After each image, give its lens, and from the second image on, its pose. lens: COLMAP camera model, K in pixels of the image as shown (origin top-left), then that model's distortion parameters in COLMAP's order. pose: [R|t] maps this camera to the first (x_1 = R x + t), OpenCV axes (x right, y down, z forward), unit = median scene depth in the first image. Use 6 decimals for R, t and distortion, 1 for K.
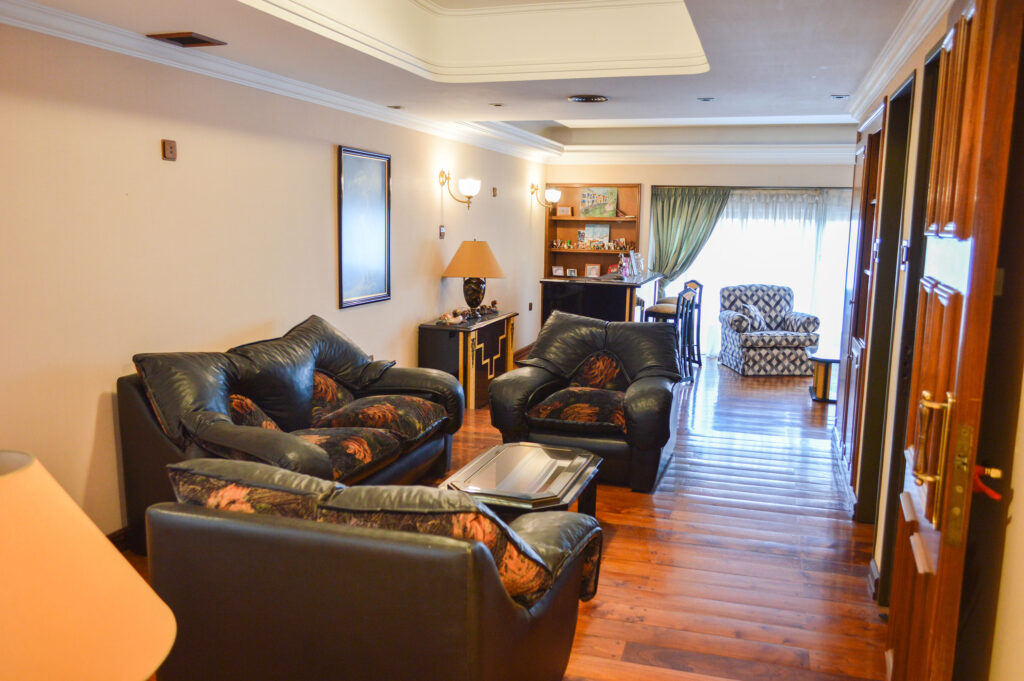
lens RADIAL K [[817.7, 0, 512.0], [0, 817.7, 340.5], [0, 0, 1]] dist [0.003654, -0.001851]
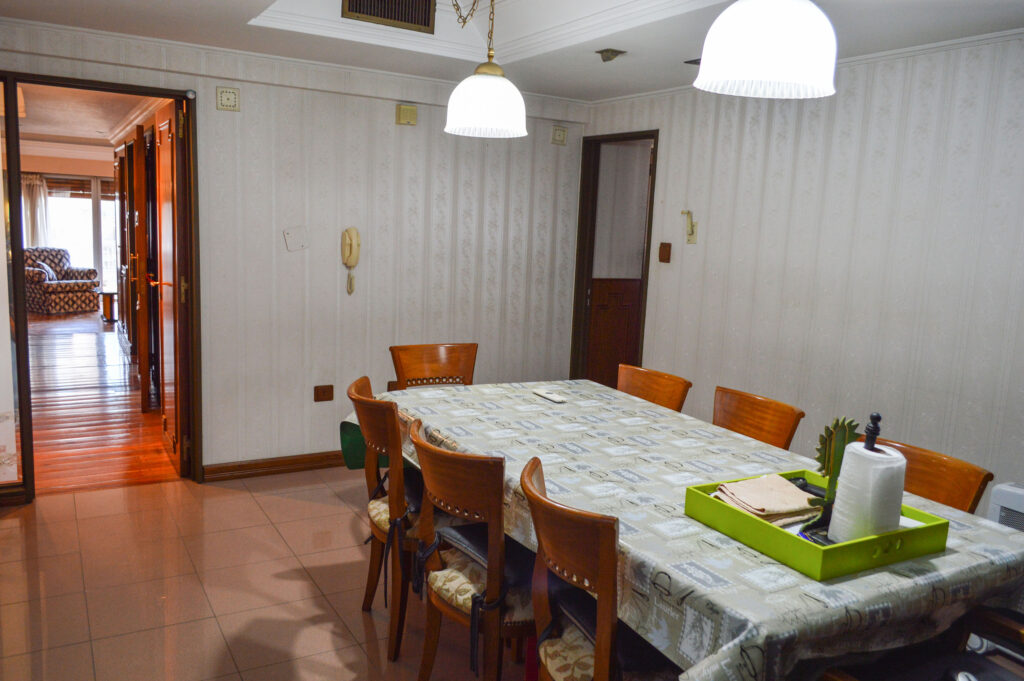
lens RADIAL K [[817.7, 0, 512.0], [0, 817.7, 340.5], [0, 0, 1]] dist [0.003654, -0.001851]
pose [[0.667472, -0.127076, 0.733712, -0.216438], [0.080943, 0.991874, 0.098153, 0.014313], [-0.740223, -0.006126, 0.672334, -0.519305]]
